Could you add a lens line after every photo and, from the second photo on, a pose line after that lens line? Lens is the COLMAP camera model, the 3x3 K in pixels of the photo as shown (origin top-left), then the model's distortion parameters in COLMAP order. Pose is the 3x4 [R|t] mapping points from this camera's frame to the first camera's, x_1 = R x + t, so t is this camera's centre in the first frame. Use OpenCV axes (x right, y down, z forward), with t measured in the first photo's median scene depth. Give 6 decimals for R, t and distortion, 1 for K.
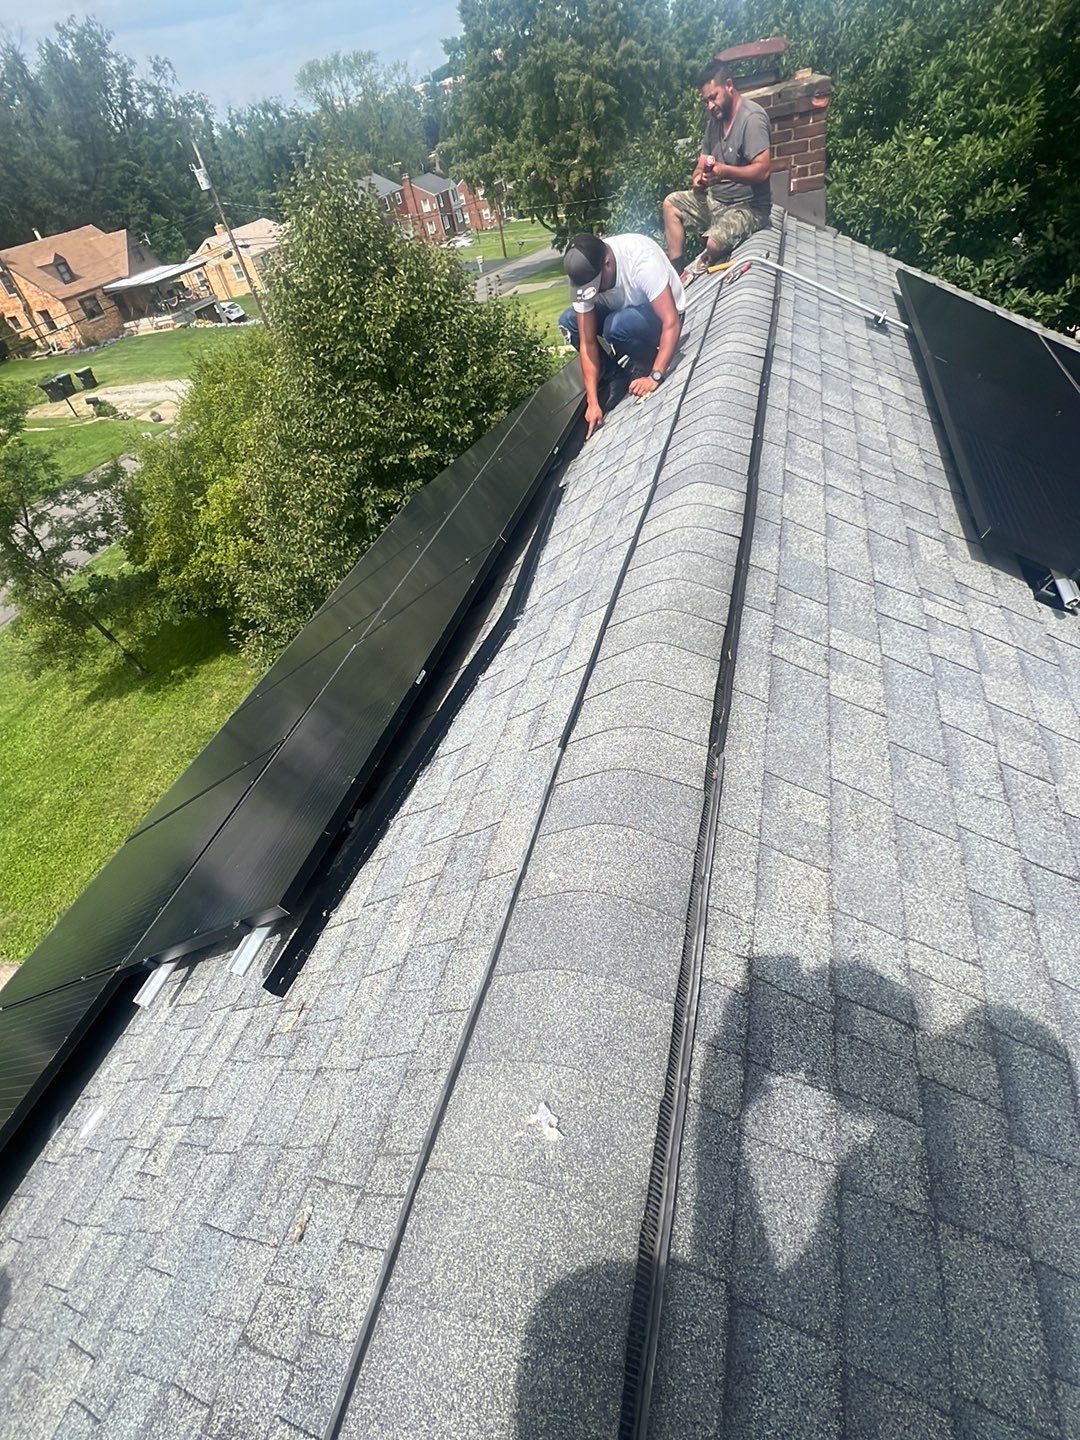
lens RADIAL K [[718.7, 0, 543.1], [0, 718.7, 711.2], [0, 0, 1]] dist [-0.002116, 0.003054]
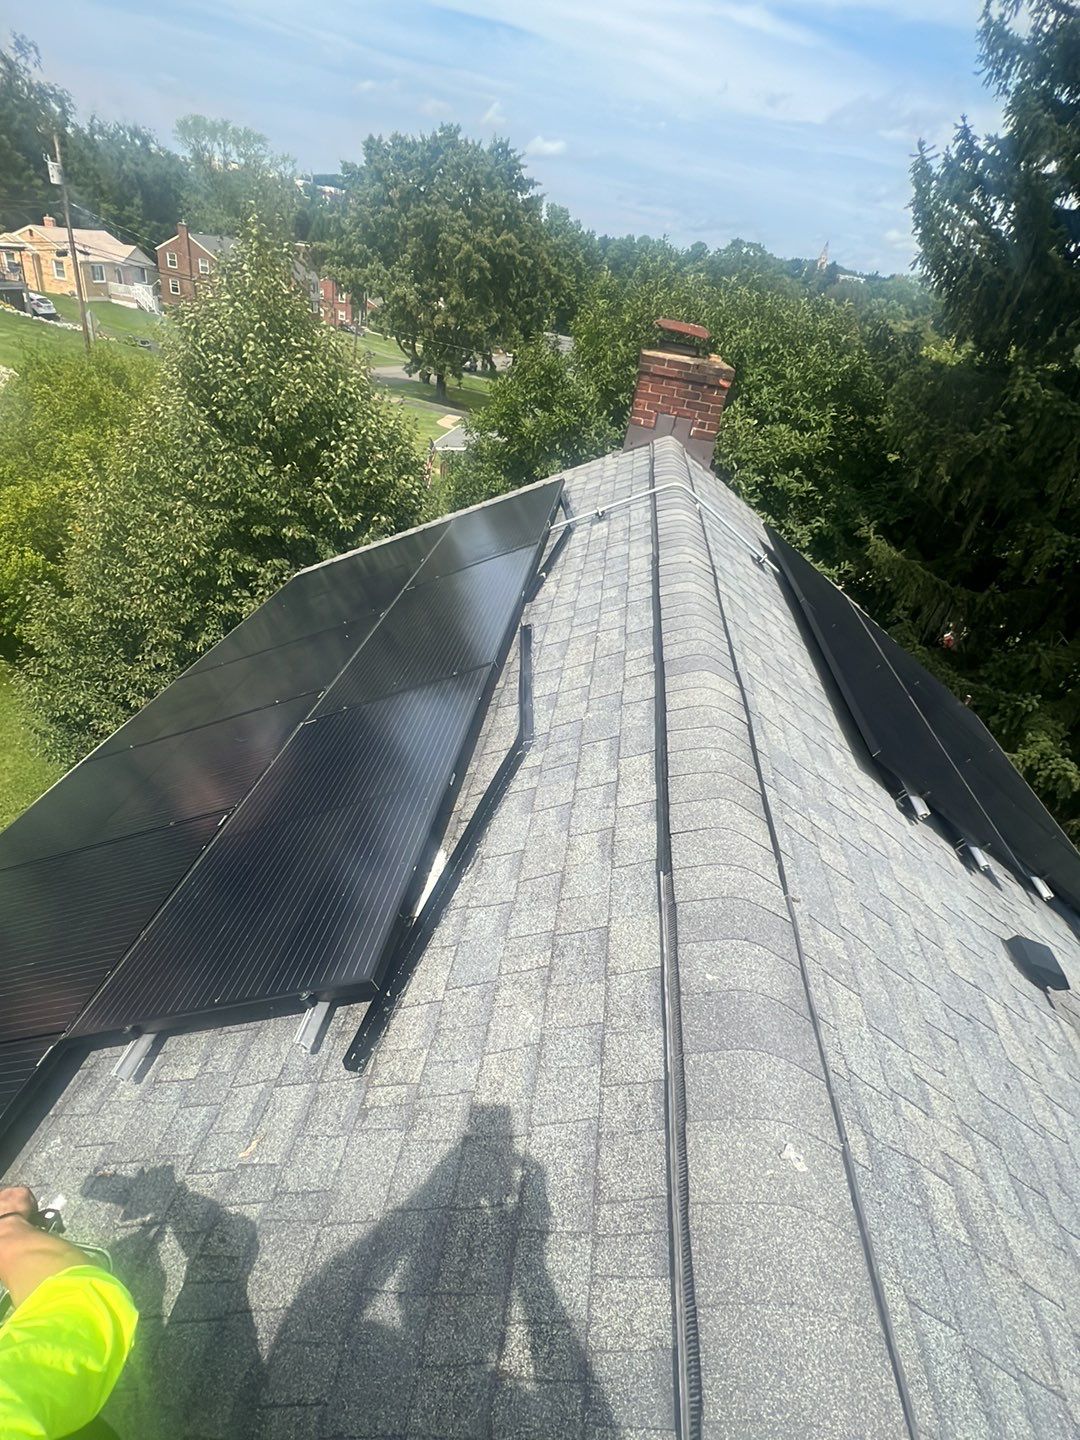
lens RADIAL K [[718.7, 0, 546.6], [0, 718.7, 718.0], [0, 0, 1]] dist [-0.002116, 0.003054]
pose [[0.929903, 0.213519, 0.299484, -0.173831], [-0.166618, 0.970451, -0.174539, 0.012848], [-0.327902, 0.112405, 0.938001, -0.035919]]
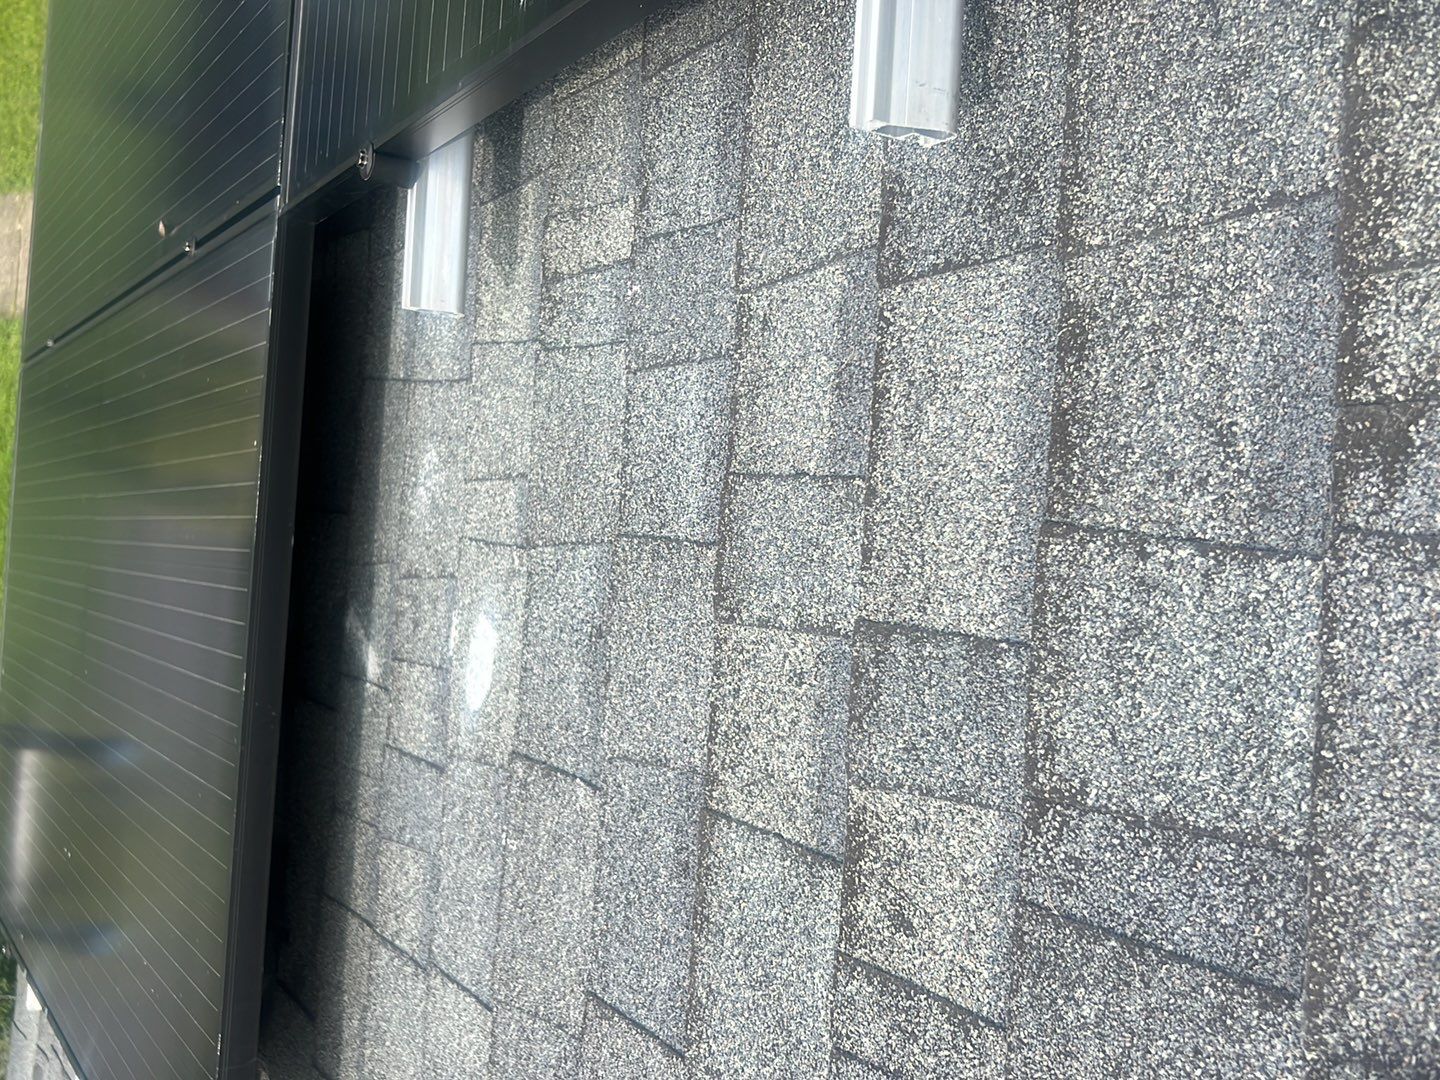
lens RADIAL K [[1435.3, 0, 719.8], [0, 1435.3, 542.5], [0, 0, 1]] dist [0.025388, 0.000000]
pose [[0.946289, -0.195261, -0.257702, -0.136076], [0.317612, 0.710534, 0.627905, 0.066119], [0.060501, -0.676028, 0.734388, 0.223833]]
